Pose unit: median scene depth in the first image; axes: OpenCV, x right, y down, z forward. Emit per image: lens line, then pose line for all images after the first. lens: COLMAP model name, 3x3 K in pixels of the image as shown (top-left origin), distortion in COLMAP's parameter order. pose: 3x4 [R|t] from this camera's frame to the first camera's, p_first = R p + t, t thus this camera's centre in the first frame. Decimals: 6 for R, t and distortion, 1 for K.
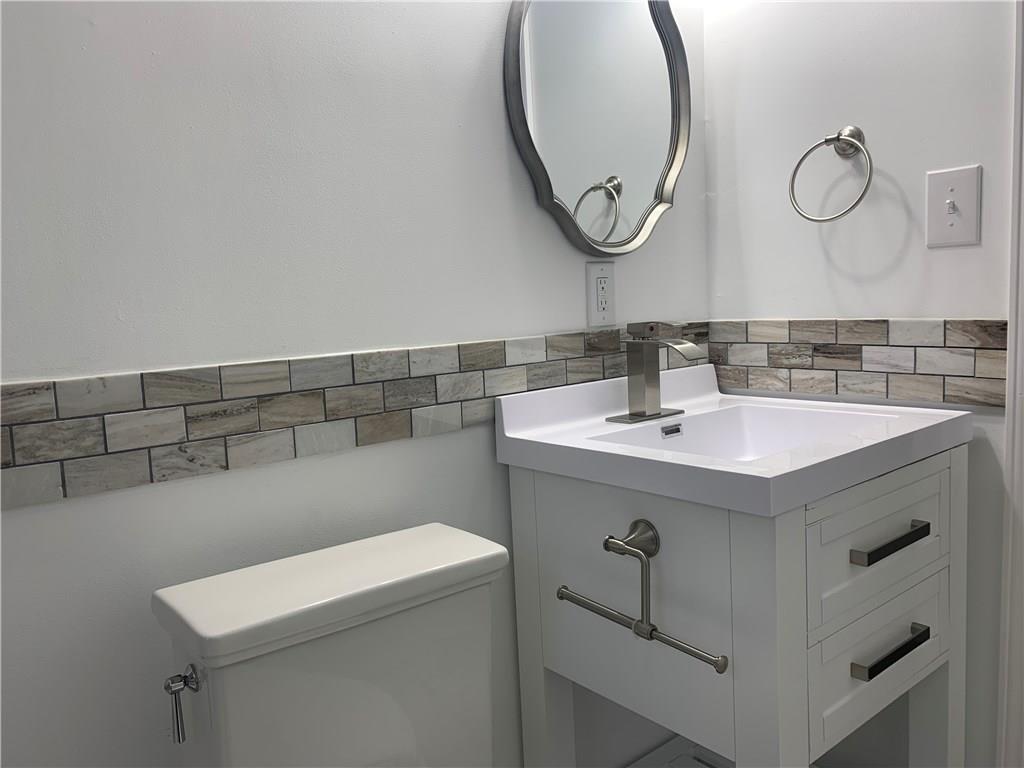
lens RADIAL K [[787.3, 0, 512.0], [0, 787.3, 384.0], [0, 0, 1]] dist [0.034782, -0.047499]
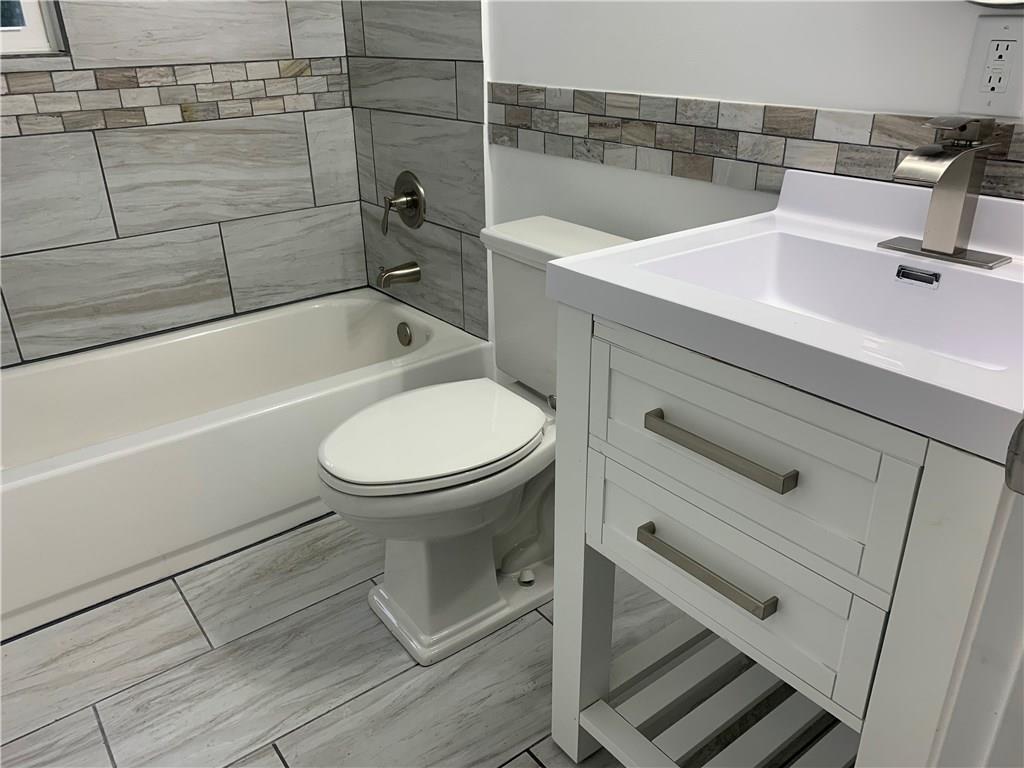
lens RADIAL K [[787.3, 0, 512.0], [0, 787.3, 384.0], [0, 0, 1]] dist [0.034782, -0.047499]
pose [[-0.033793, 0.461003, -0.886755, 1.083670], [-0.096038, 0.881658, 0.462013, -0.185561], [0.994804, 0.100775, 0.014480, 0.749878]]
